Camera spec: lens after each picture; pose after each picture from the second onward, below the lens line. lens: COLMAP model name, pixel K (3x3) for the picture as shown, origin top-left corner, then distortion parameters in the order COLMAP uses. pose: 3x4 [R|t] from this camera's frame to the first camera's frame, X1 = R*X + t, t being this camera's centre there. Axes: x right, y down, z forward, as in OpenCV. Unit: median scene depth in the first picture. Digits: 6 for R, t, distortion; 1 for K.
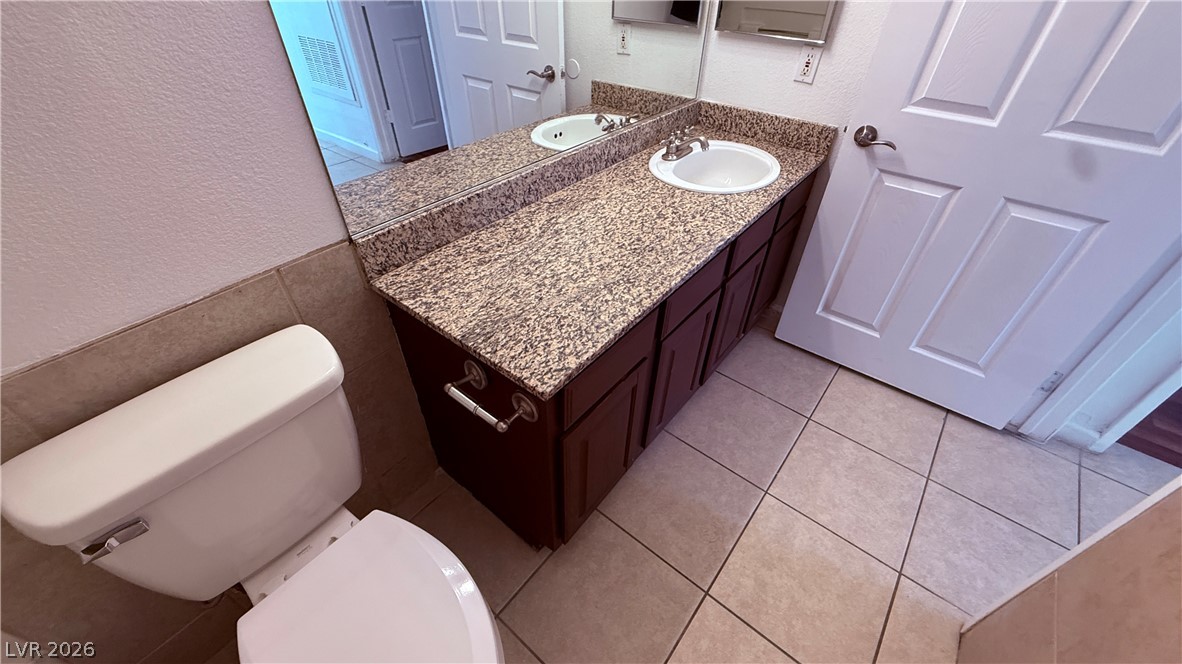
lens RADIAL K [[470.9, 0, 587.3], [0, 470.9, 339.0], [0, 0, 1]] dist [-0.000331, 0.000131]
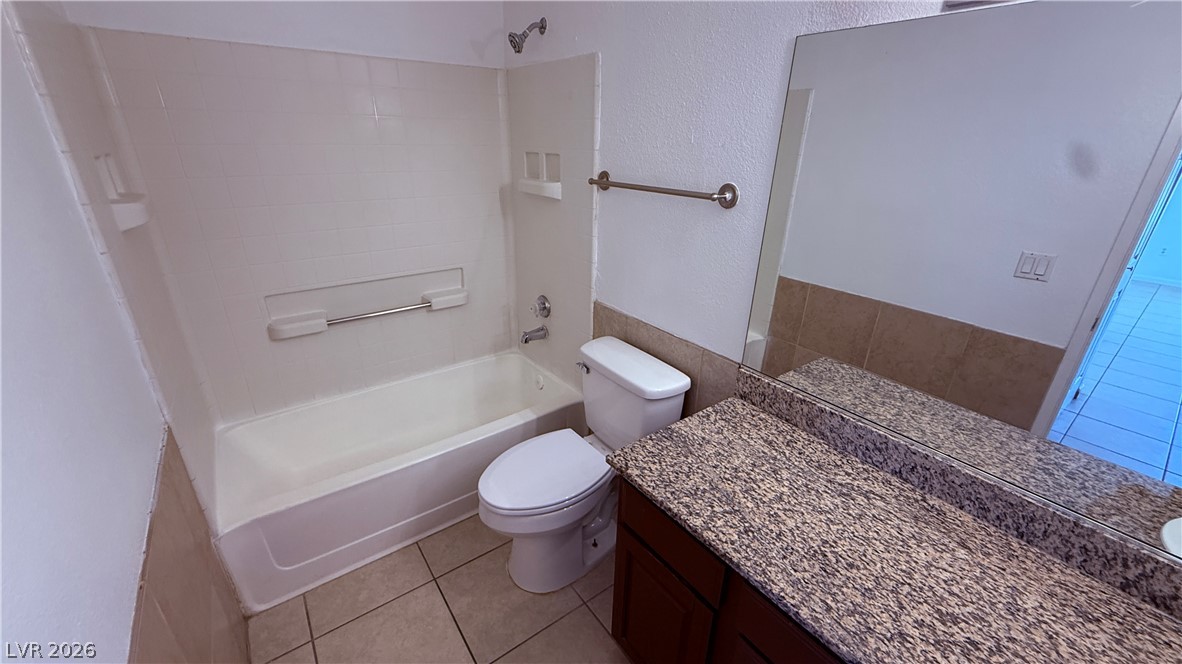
lens RADIAL K [[470.9, 0, 574.7], [0, 470.9, 326.0], [0, 0, 1]] dist [-0.000331, 0.000131]
pose [[-0.277363, 0.339625, -0.898735, 0.804627], [-0.638563, 0.633759, 0.436563, -0.516733], [0.717849, 0.694985, 0.041091, 0.399110]]
